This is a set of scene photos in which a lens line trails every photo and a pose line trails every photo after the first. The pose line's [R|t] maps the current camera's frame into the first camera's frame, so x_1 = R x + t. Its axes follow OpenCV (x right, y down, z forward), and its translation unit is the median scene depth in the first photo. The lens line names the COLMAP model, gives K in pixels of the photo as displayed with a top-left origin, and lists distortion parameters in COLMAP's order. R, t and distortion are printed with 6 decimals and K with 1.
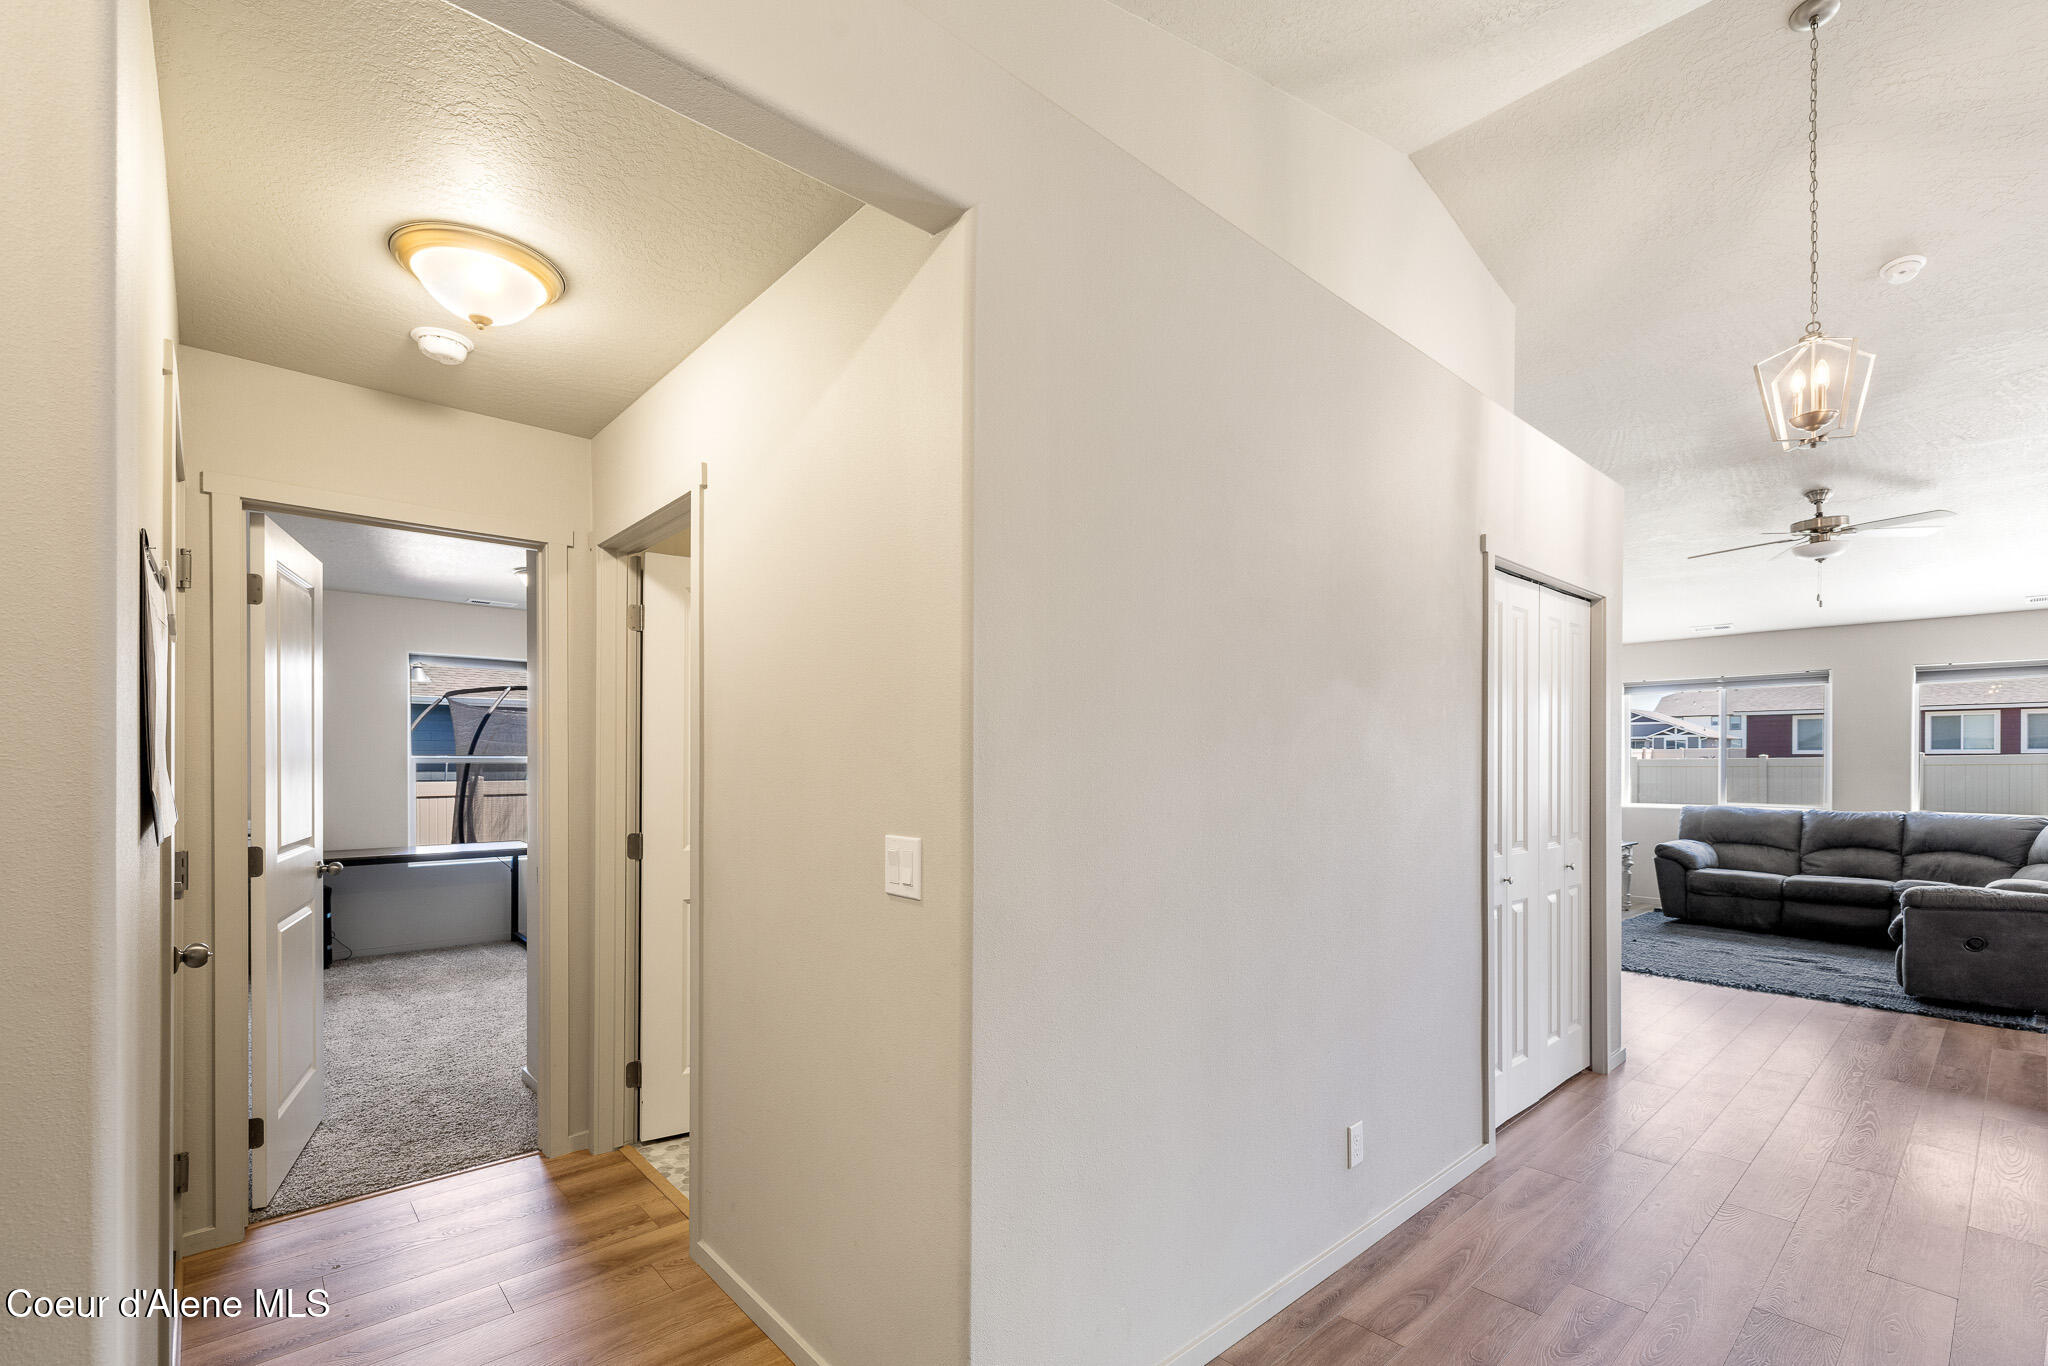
lens RADIAL K [[906.3, 0, 1022.9], [0, 906.3, 779.7], [0, 0, 1]] dist [-0.000335, -0.000459]
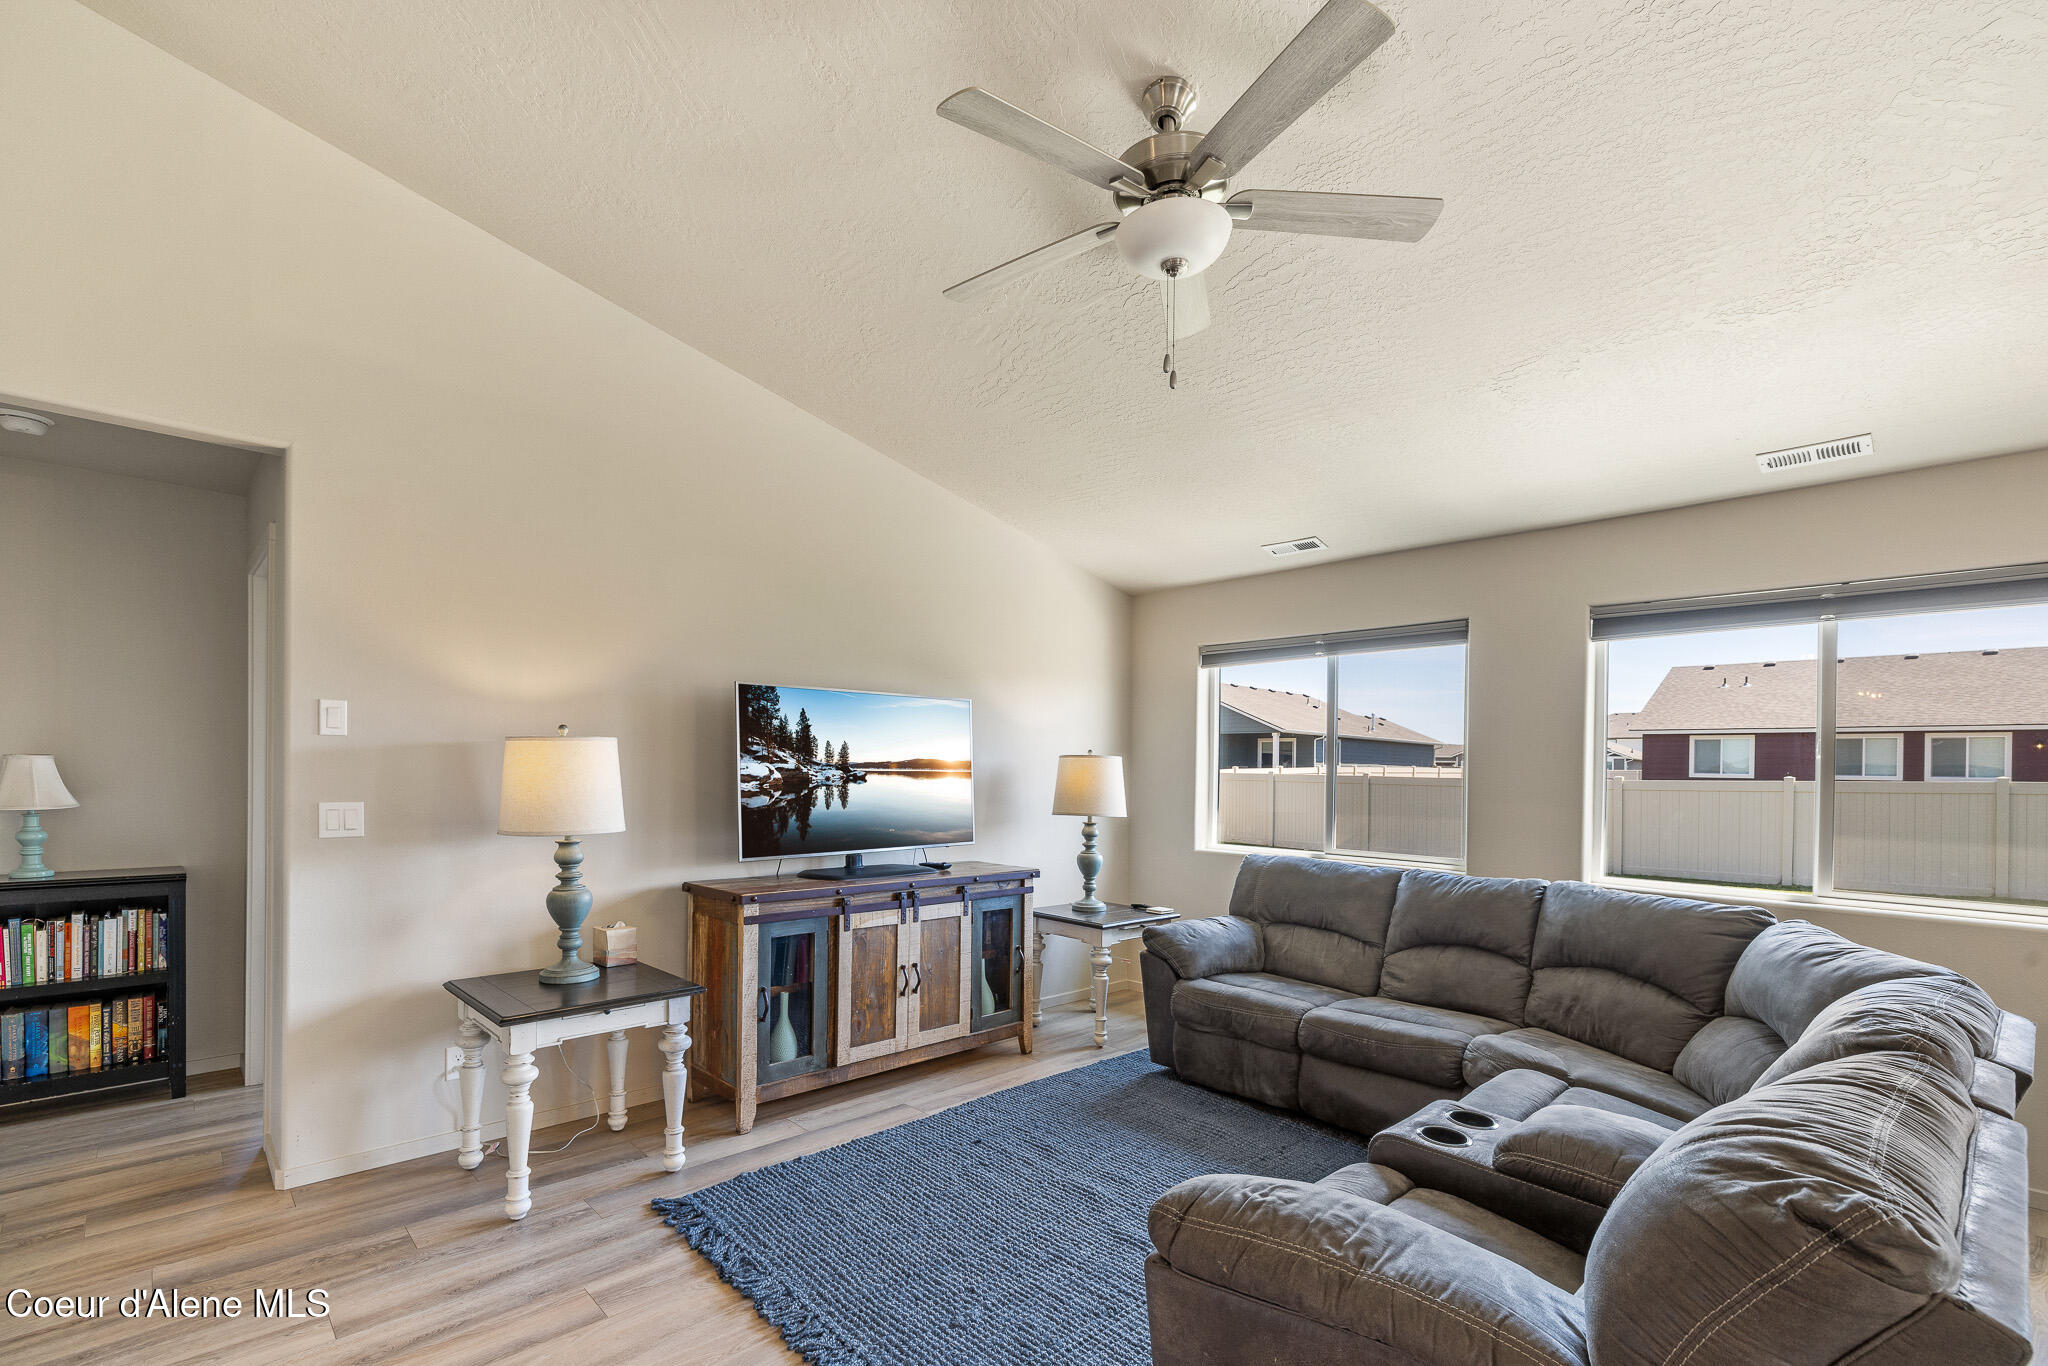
lens RADIAL K [[899.6, 0, 1024.9], [0, 899.6, 792.7], [0, 0, 1]] dist [0.000610, 0.000234]
pose [[0.999030, 0.022350, 0.037934, 0.612386], [-0.022683, 0.999708, 0.008379, -0.012934], [-0.037736, -0.009232, 0.999245, 0.463284]]
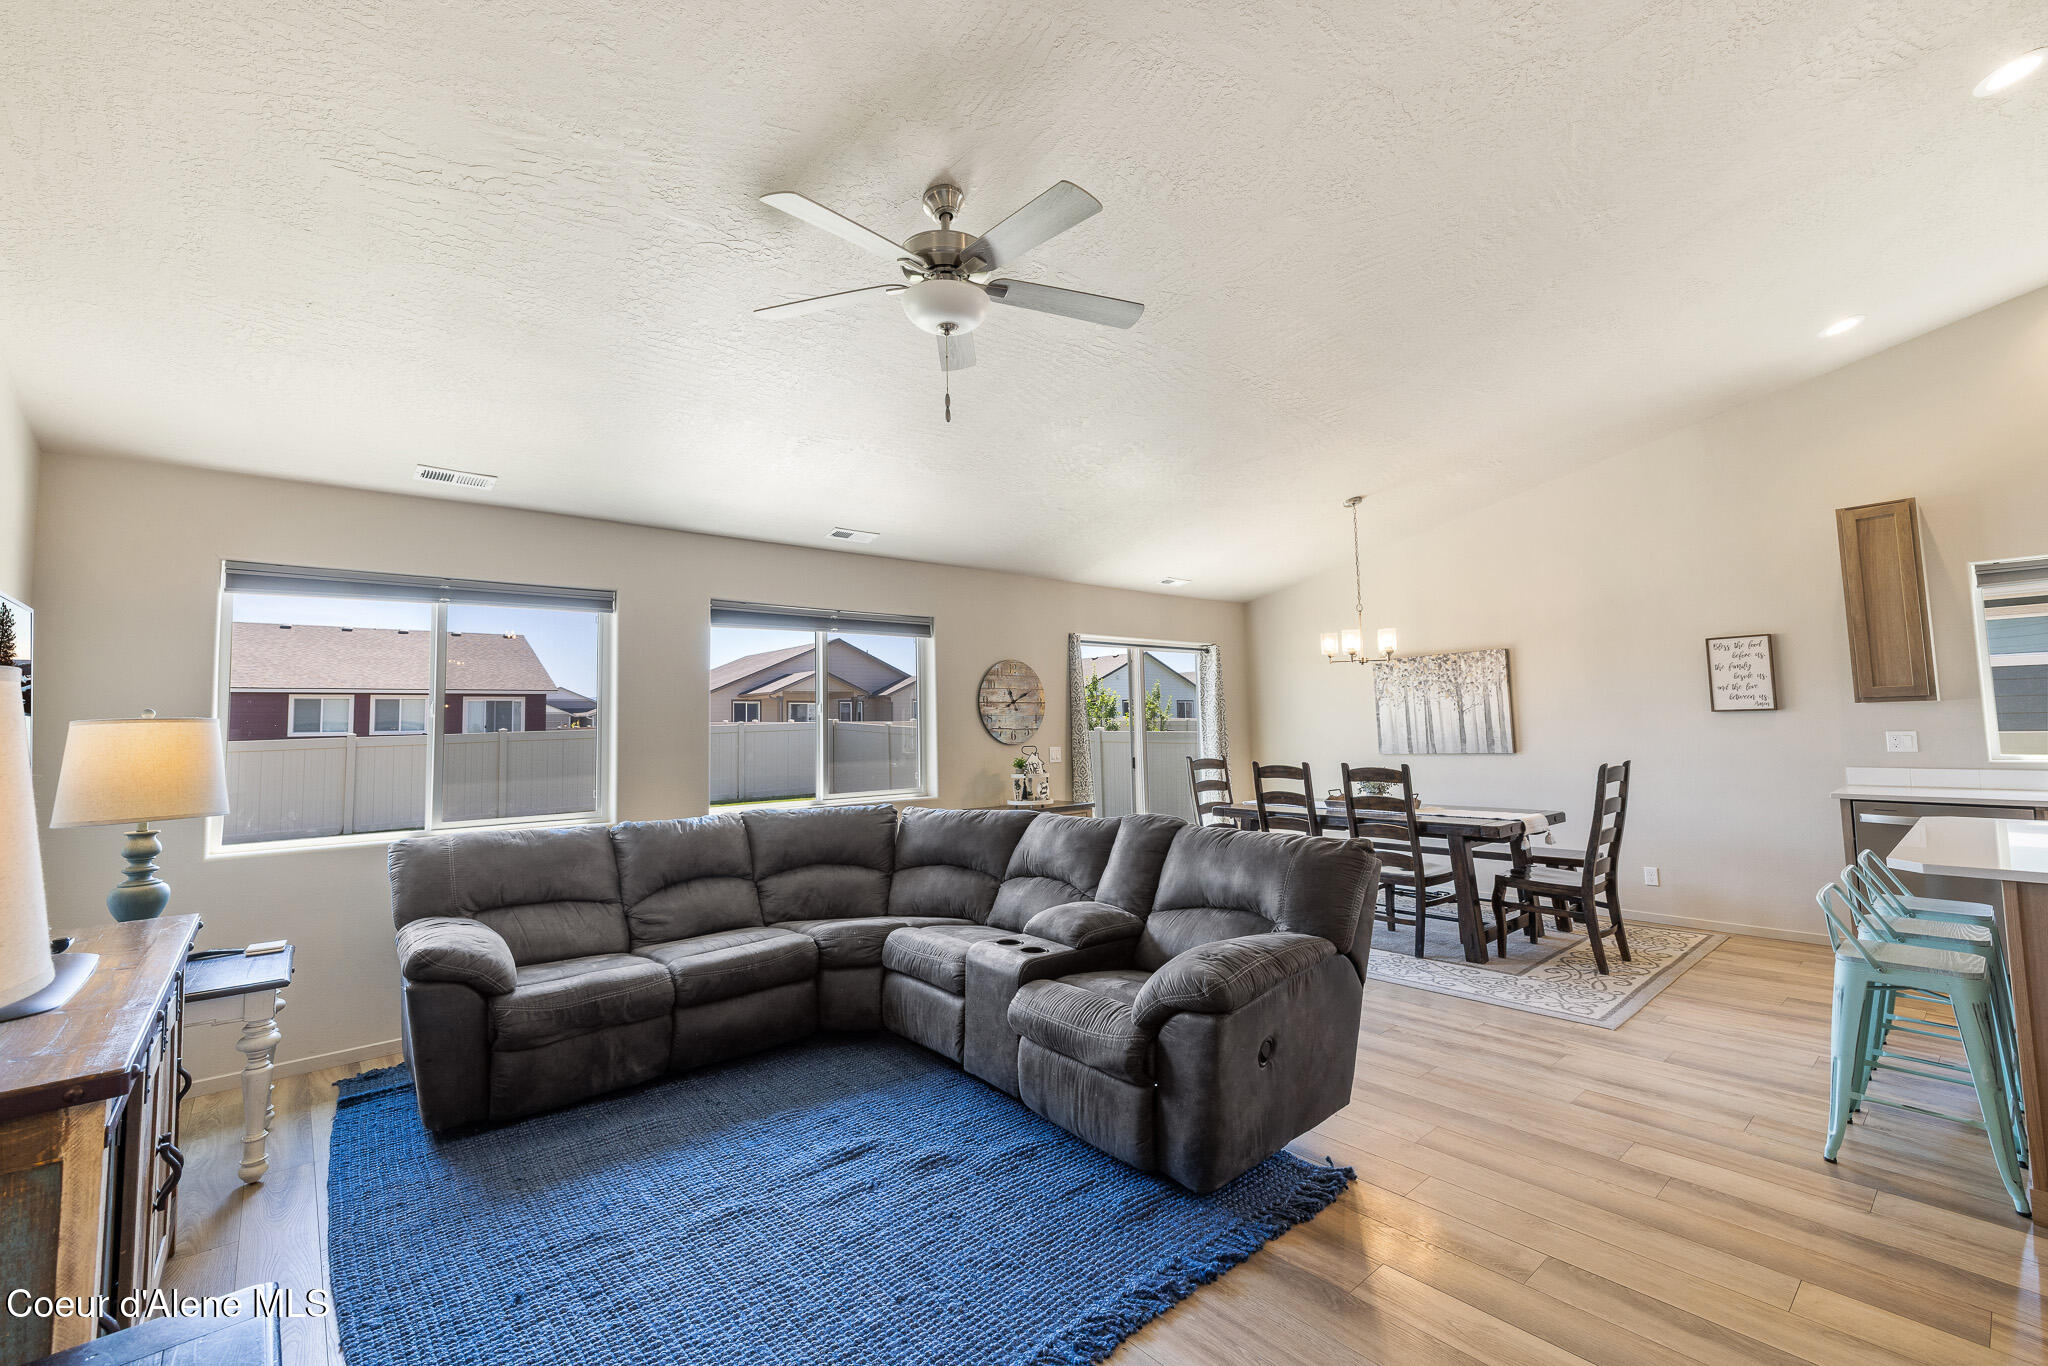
lens RADIAL K [[853.5, 0, 1032.1], [0, 853.5, 671.6], [0, 0, 1]] dist [0.000334, 0.000033]
pose [[0.022008, 0.067689, 0.997464, 0.322324], [0.037698, 0.996940, -0.068485, -0.016121], [-0.999047, 0.039110, 0.019389, 0.722578]]
